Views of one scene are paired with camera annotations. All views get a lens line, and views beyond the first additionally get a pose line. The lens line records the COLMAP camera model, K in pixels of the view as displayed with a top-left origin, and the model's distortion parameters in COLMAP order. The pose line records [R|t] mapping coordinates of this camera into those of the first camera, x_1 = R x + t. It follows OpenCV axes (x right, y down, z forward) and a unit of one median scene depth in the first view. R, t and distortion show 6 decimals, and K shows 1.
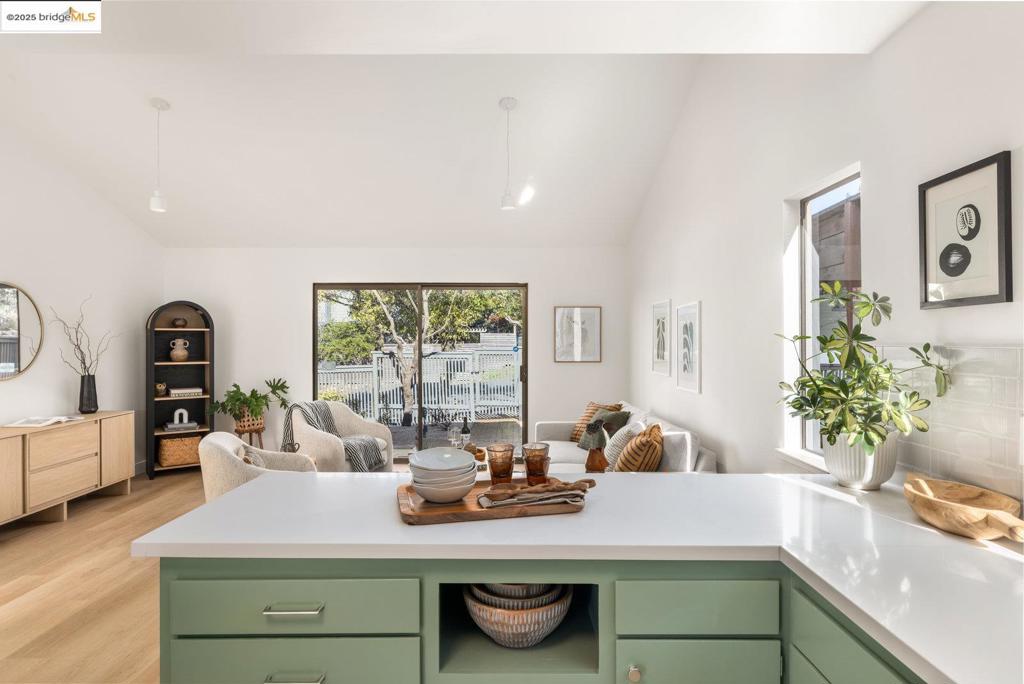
lens RADIAL K [[574.6, 0, 513.2], [0, 574.6, 334.9], [0, 0, 1]] dist [0.000982, 0.000671]
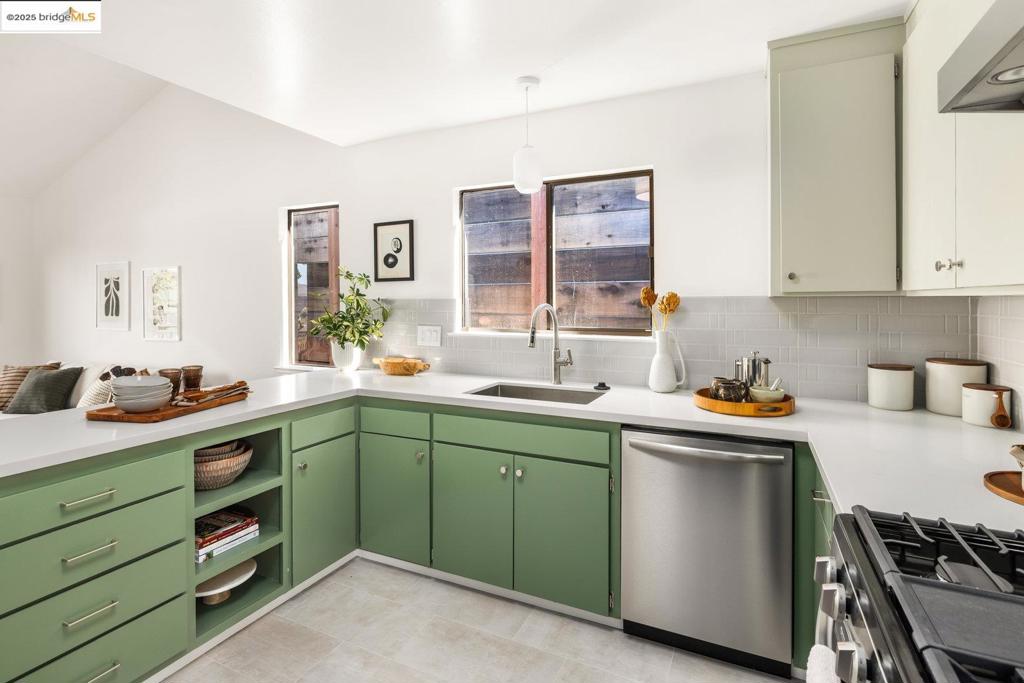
lens RADIAL K [[500.4, 0, 506.6], [0, 500.4, 301.1], [0, 0, 1]] dist [-0.000566, 0.002325]
pose [[0.443819, -0.000554, 0.896116, -0.759289], [-0.005762, 0.999977, 0.003472, 0.018027], [-0.896098, -0.006704, 0.443806, -0.272576]]
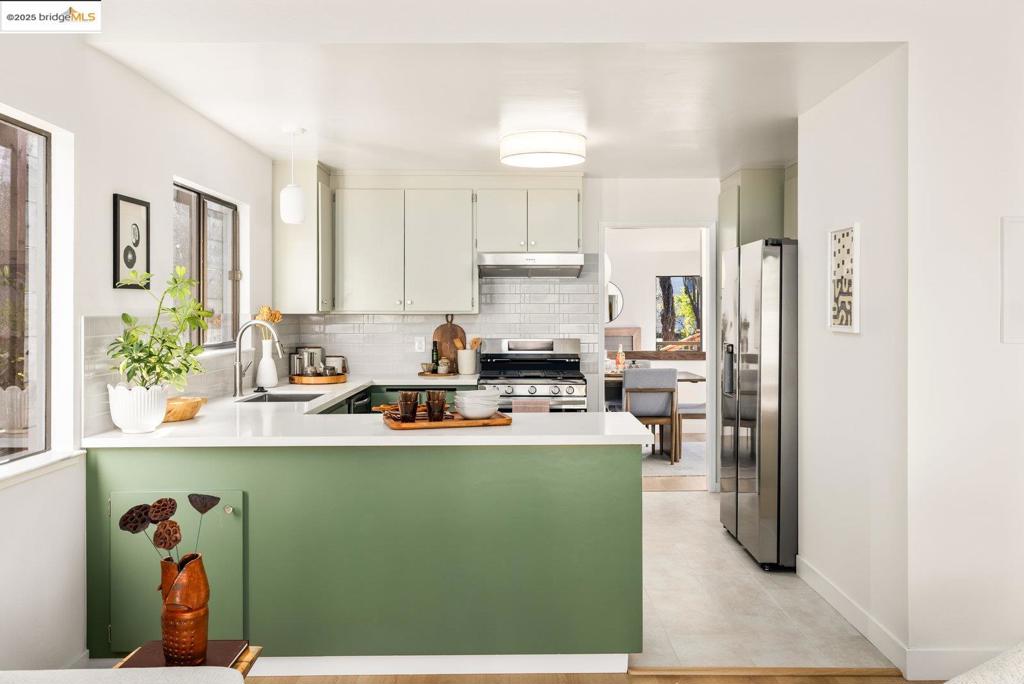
lens RADIAL K [[852.8, 0, 495.1], [0, 852.8, 329.4], [0, 0, 1]] dist [-0.011782, -0.004986]
pose [[-0.999686, 0.005011, 0.024537, -0.206495], [0.005337, 0.999898, 0.013246, 0.028510], [-0.024468, 0.013373, -0.999611, 3.002153]]
